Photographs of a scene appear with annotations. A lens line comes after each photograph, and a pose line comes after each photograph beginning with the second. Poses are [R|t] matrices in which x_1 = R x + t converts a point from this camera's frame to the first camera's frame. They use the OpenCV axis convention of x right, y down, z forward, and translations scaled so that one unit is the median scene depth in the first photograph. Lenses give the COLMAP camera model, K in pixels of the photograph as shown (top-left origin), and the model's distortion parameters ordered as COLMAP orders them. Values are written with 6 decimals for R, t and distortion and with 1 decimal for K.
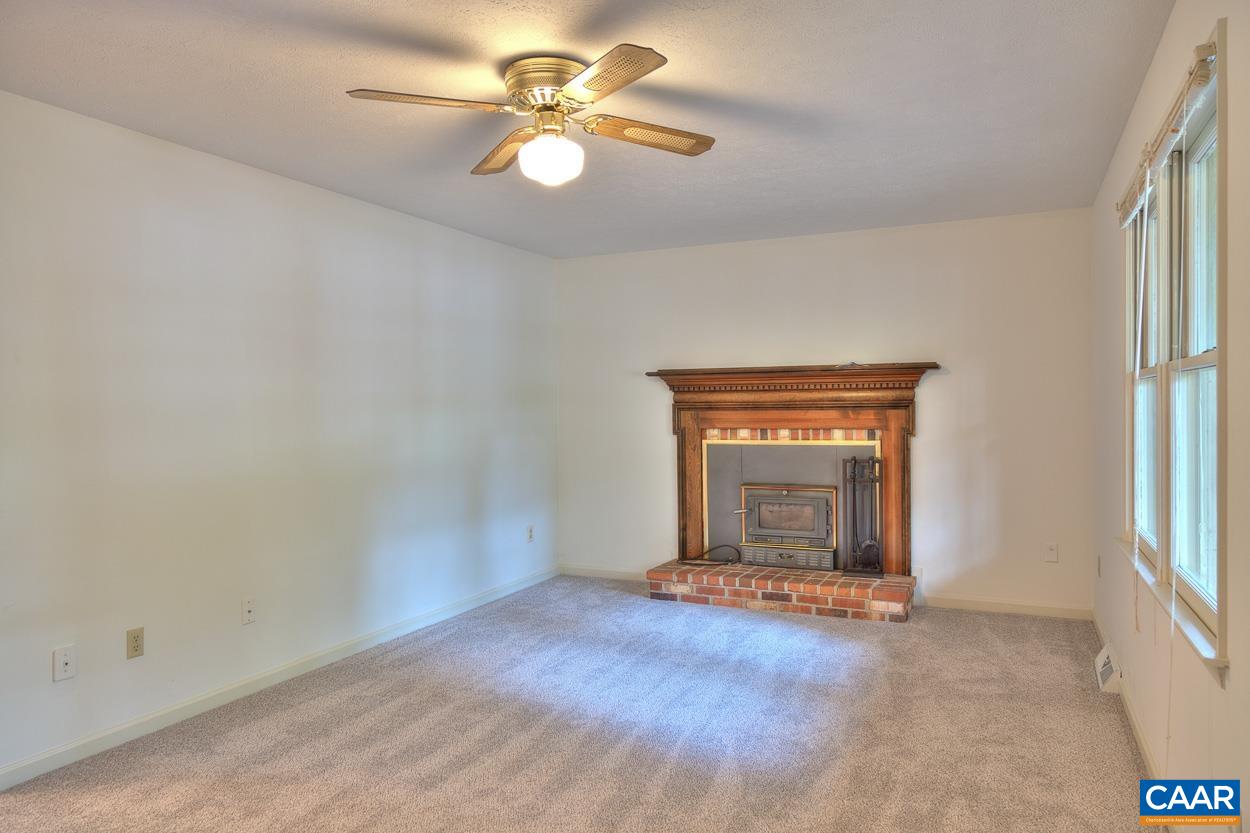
lens RADIAL K [[831.3, 0, 635.5], [0, 831.3, 408.5], [0, 0, 1]] dist [0.007255, -0.002990]
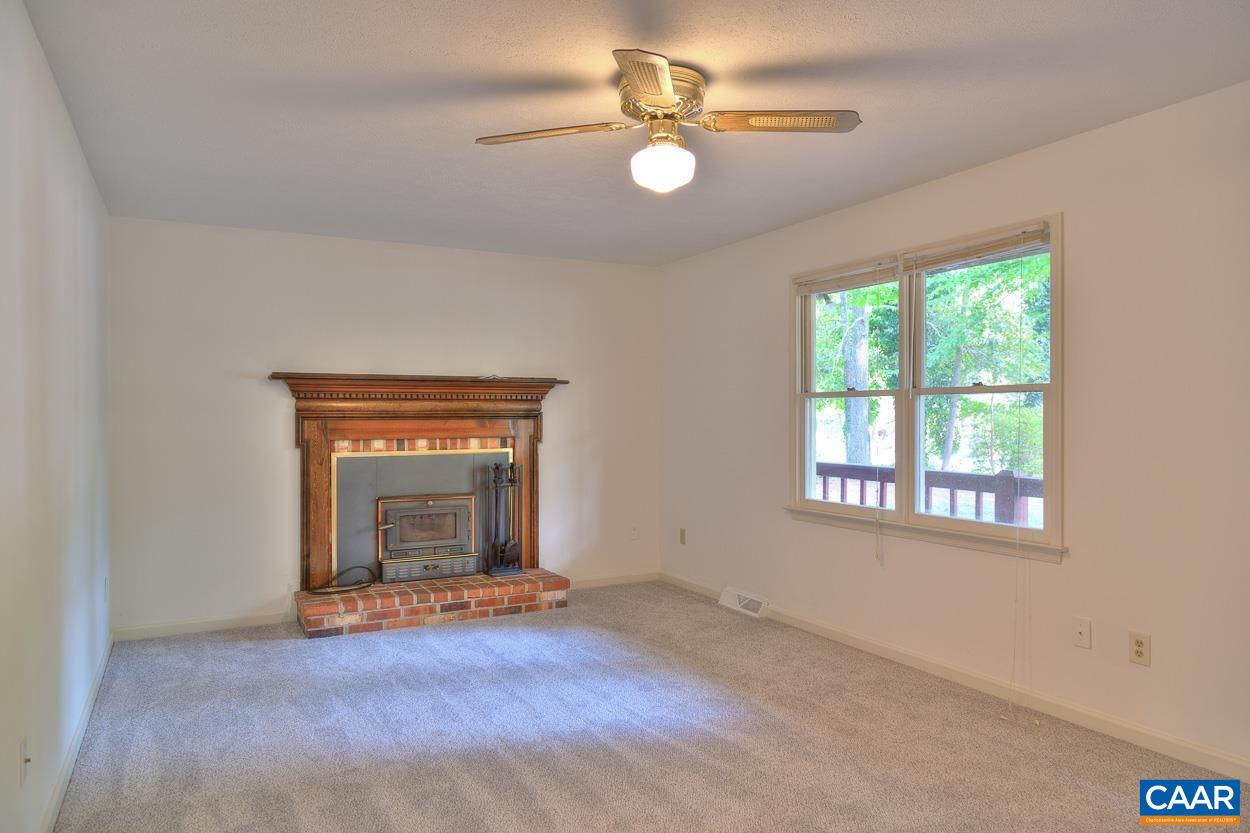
lens RADIAL K [[831.3, 0, 628.4], [0, 831.3, 414.9], [0, 0, 1]] dist [0.007255, -0.002990]
pose [[0.599663, 0.007678, 0.800216, -0.494735], [-0.001030, 0.999961, -0.008823, 0.004903], [-0.800252, 0.004467, 0.599647, 0.229211]]
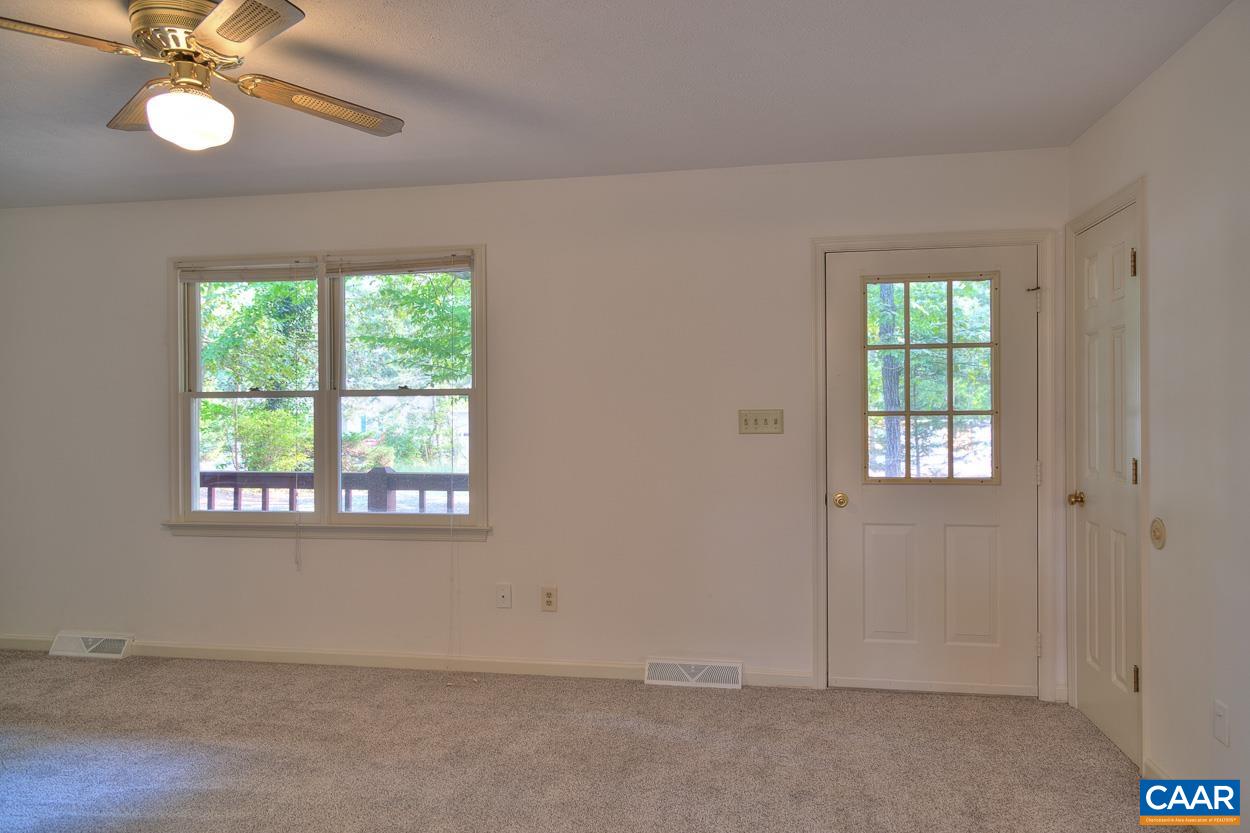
lens RADIAL K [[831.3, 0, 633.5], [0, 831.3, 418.0], [0, 0, 1]] dist [0.007255, -0.002990]
pose [[-0.262550, 0.006452, 0.964897, -0.548404], [0.011462, 0.999928, -0.003568, 0.005545], [-0.964850, 0.010123, -0.262605, 0.422489]]
